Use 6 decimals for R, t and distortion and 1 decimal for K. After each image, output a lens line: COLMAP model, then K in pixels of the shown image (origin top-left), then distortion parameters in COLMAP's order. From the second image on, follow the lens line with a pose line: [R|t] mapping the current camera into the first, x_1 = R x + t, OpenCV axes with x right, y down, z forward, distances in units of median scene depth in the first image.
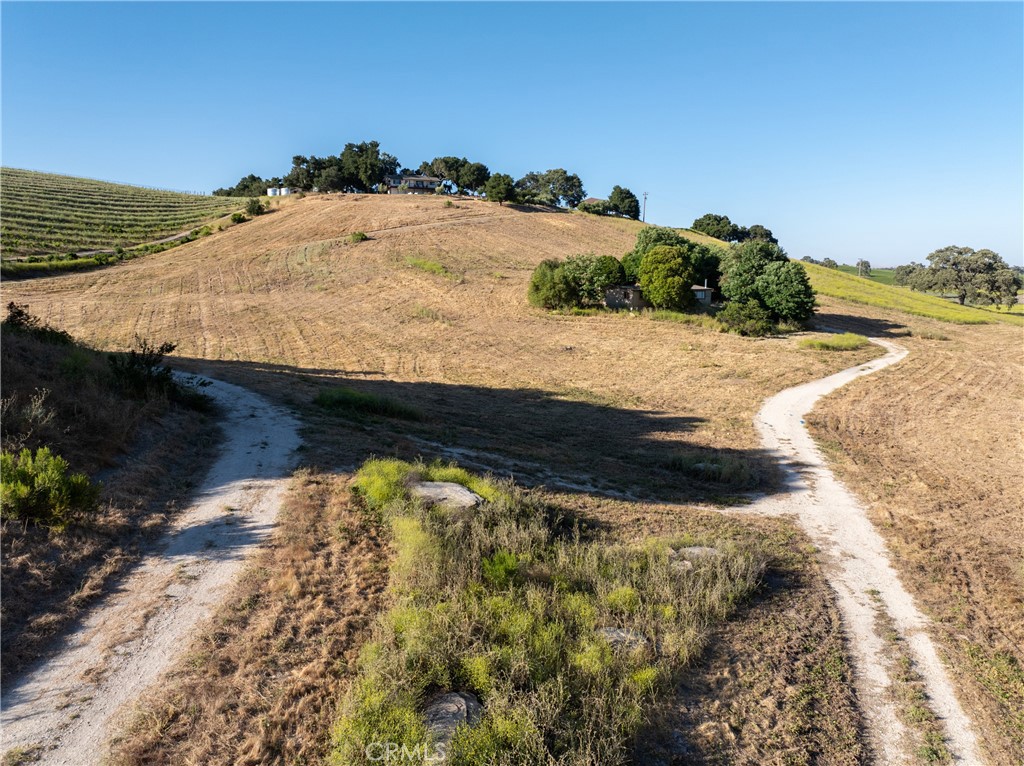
lens RADIAL K [[724.3, 0, 512.0], [0, 724.3, 383.0], [0, 0, 1]] dist [-0.022952, -0.002789]
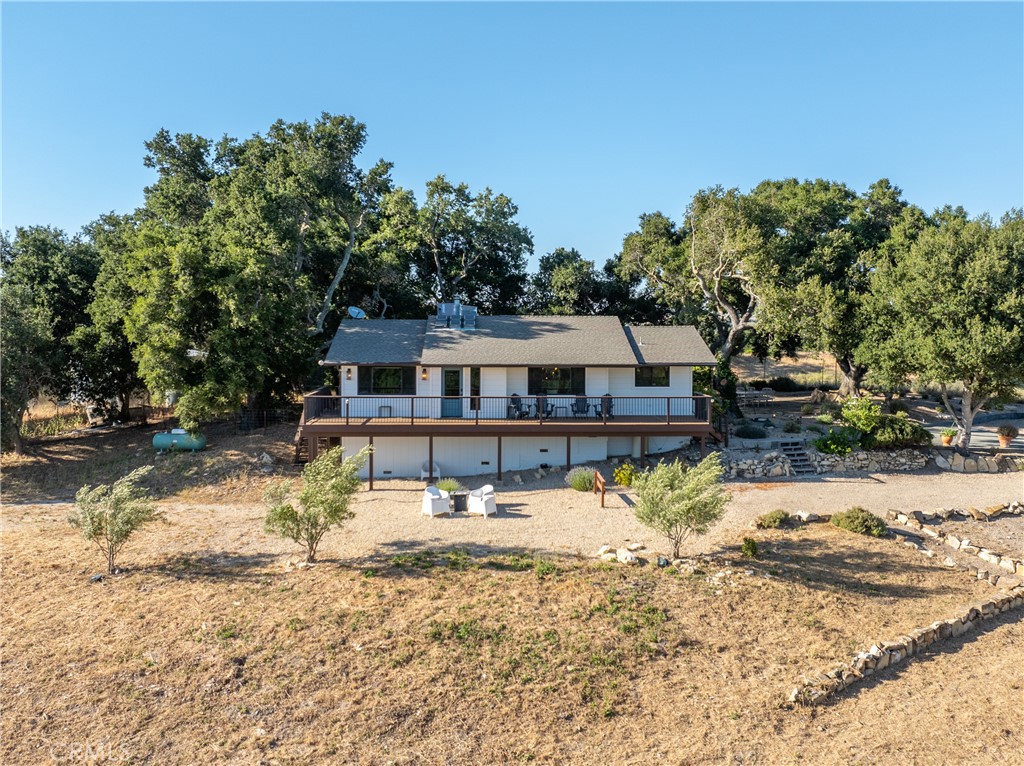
lens RADIAL K [[999.8, 0, 512.0], [0, 999.8, 383.0], [0, 0, 1]] dist [0.004126, 0.006050]
pose [[0.938345, 0.029253, -0.344460, -0.073974], [-0.058041, 0.995600, -0.073560, -0.274017], [0.340792, 0.089017, 0.935915, 0.860957]]
